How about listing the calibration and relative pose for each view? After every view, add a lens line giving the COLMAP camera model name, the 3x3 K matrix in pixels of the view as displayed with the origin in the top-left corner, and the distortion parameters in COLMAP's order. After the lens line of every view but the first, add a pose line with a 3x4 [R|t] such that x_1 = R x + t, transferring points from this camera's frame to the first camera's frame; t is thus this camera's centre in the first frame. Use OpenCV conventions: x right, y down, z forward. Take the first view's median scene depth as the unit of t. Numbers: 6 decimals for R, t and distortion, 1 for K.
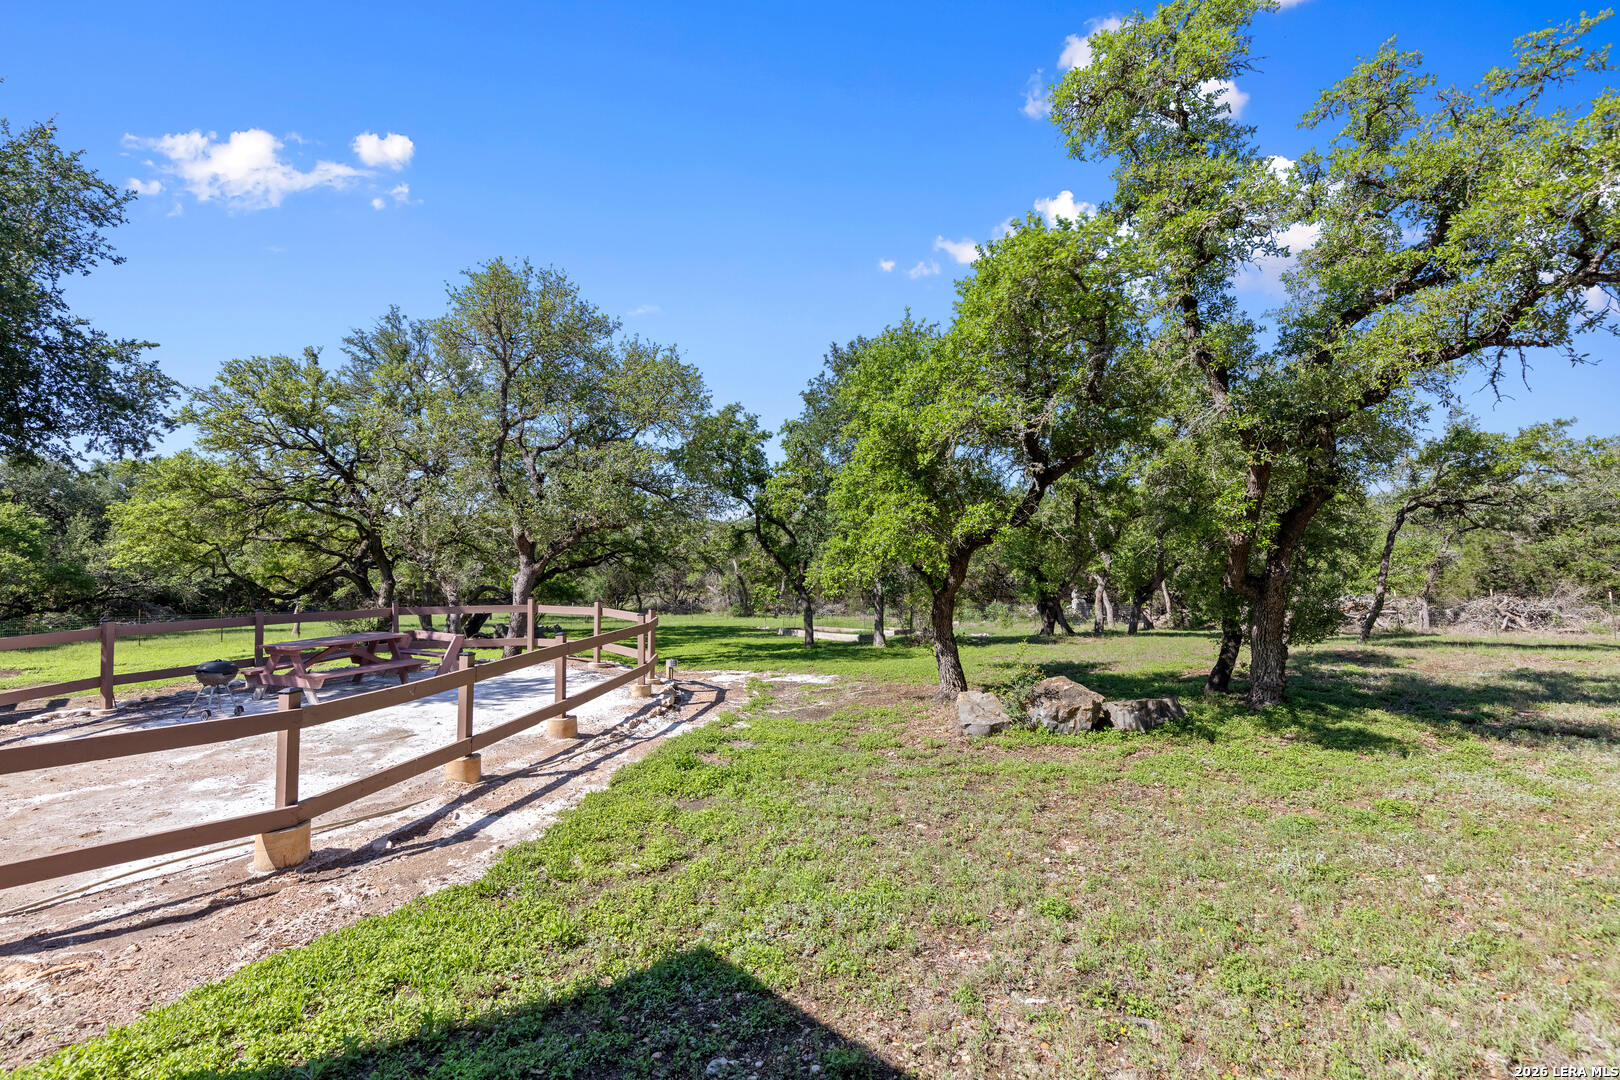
lens RADIAL K [[736.2, 0, 814.0], [0, 736.2, 566.4], [0, 0, 1]] dist [0.001440, 0.000171]
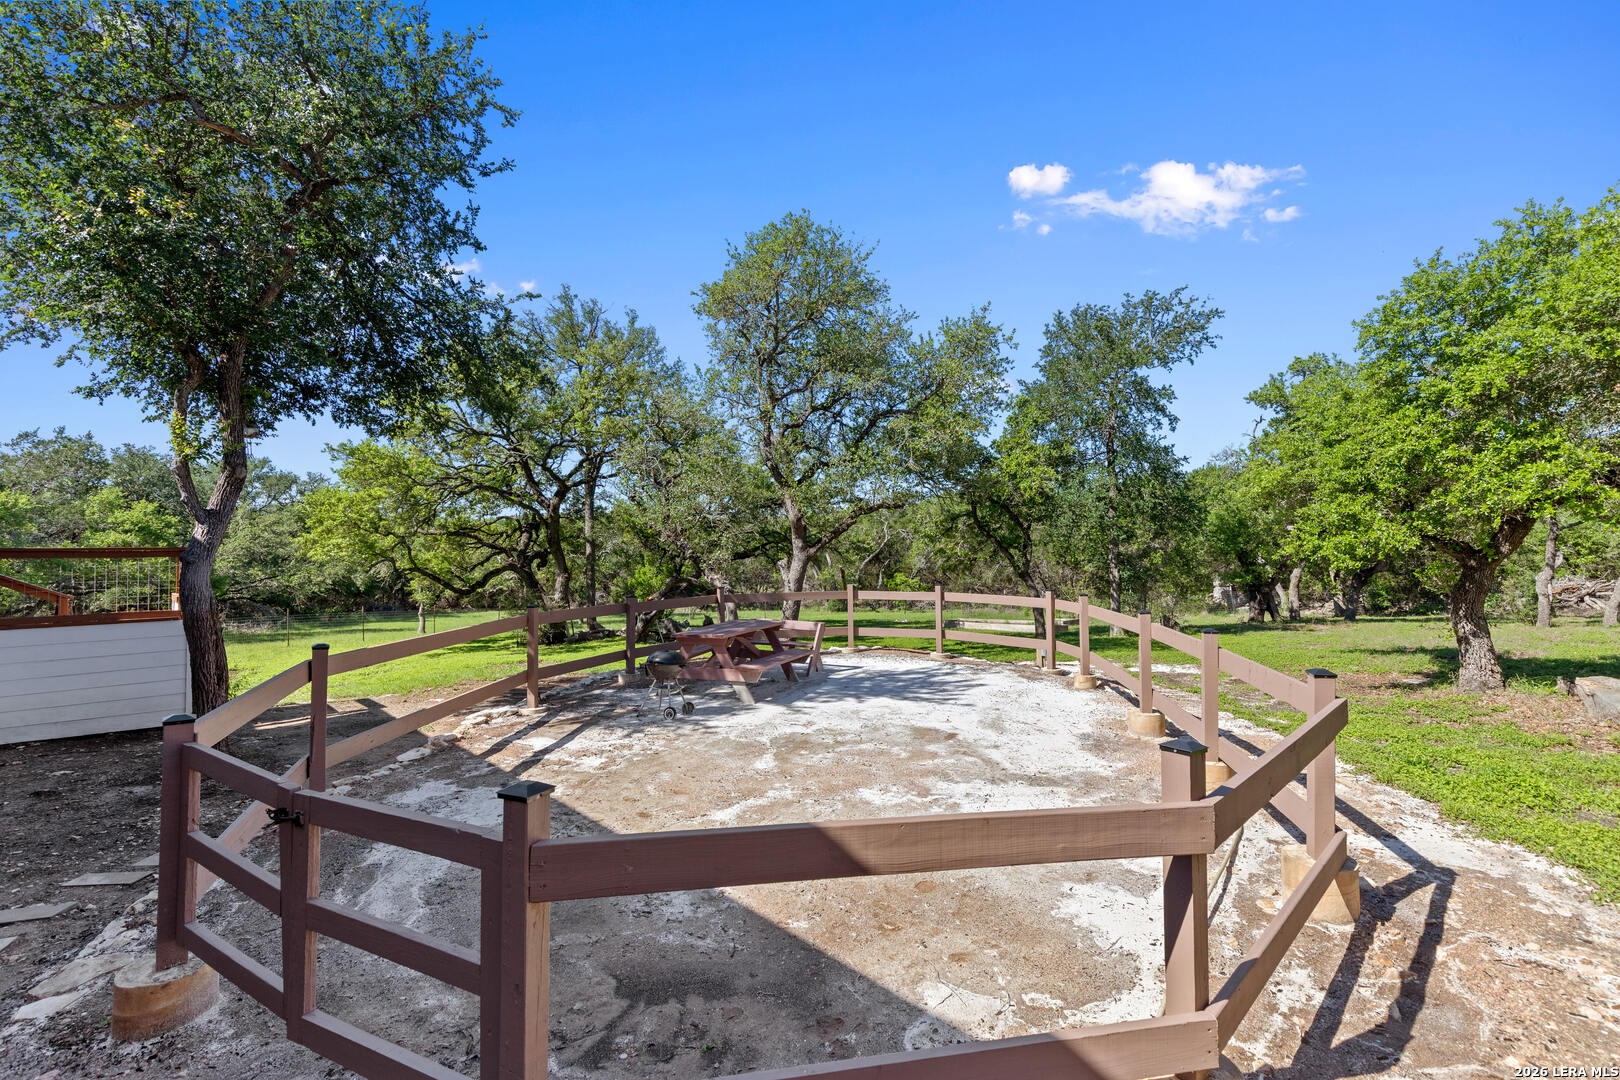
lens RADIAL K [[736.2, 0, 814.0], [0, 736.2, 566.4], [0, 0, 1]] dist [0.001440, 0.000171]
pose [[0.999761, -0.013394, -0.017272, -0.237693], [0.013452, 0.999904, 0.003264, 0.010578], [0.017227, -0.003495, 0.999845, 0.053213]]
